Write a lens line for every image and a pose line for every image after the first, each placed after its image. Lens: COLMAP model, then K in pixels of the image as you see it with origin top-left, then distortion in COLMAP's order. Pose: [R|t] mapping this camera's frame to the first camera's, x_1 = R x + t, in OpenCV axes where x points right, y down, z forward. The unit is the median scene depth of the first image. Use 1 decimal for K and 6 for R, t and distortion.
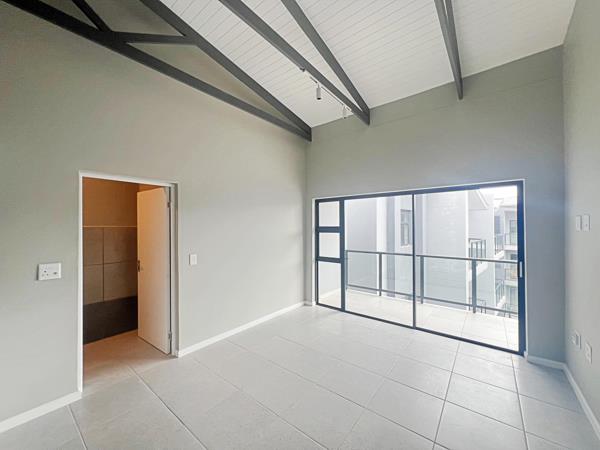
lens RADIAL K [[249.0, 0, 298.7], [0, 249.0, 227.1], [0, 0, 1]] dist [0.026717, -0.000045]
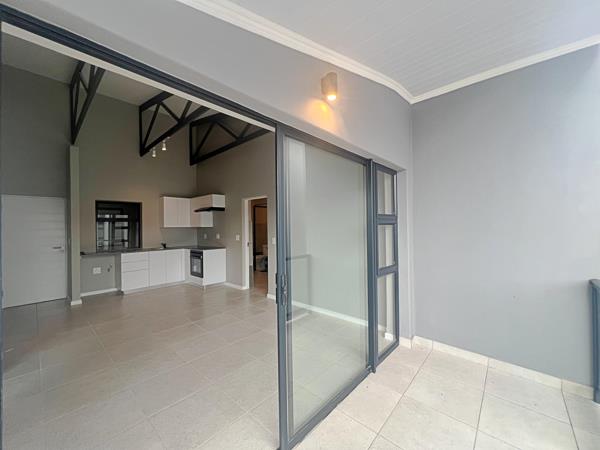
lens RADIAL K [[238.3, 0, 300.0], [0, 238.3, 225.0], [0, 0, 1]] dist [-0.001199, -0.000084]
pose [[-0.057191, 0.002643, -0.998360, 0.758093], [0.012636, 0.999918, 0.001923, 0.020082], [0.998283, -0.012505, -0.057220, 0.897515]]
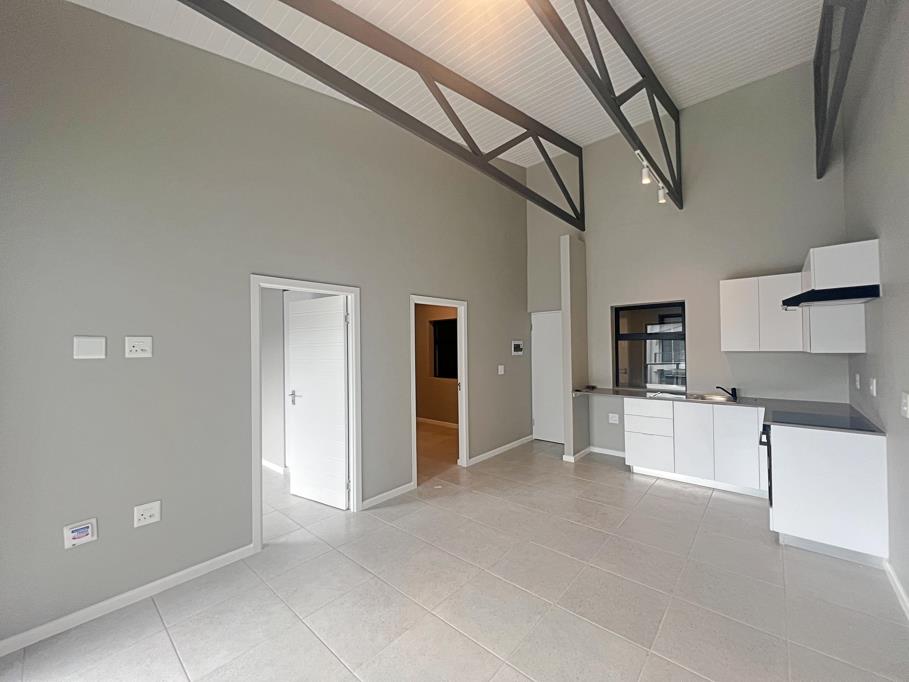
lens RADIAL K [[361.0, 0, 454.5], [0, 361.0, 341.0], [0, 0, 1]] dist [-0.001199, -0.000084]
pose [[-0.998360, 0.022930, 0.052460, 0.062342], [0.022202, 0.999649, -0.014428, -0.000767], [-0.052773, -0.013239, -0.998519, 0.977879]]
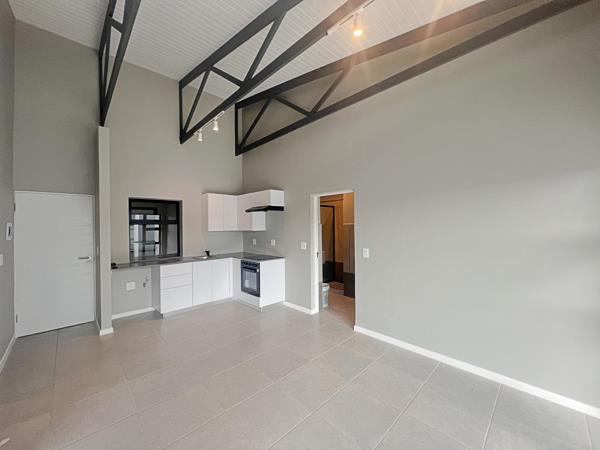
lens RADIAL K [[238.3, 0, 300.0], [0, 238.3, 225.0], [0, 0, 1]] dist [-0.001199, -0.000084]
pose [[-0.128542, 0.005587, -0.991688, 0.481249], [0.010891, 0.999932, 0.004221, -0.002279], [0.991644, -0.010258, -0.128594, 0.606454]]
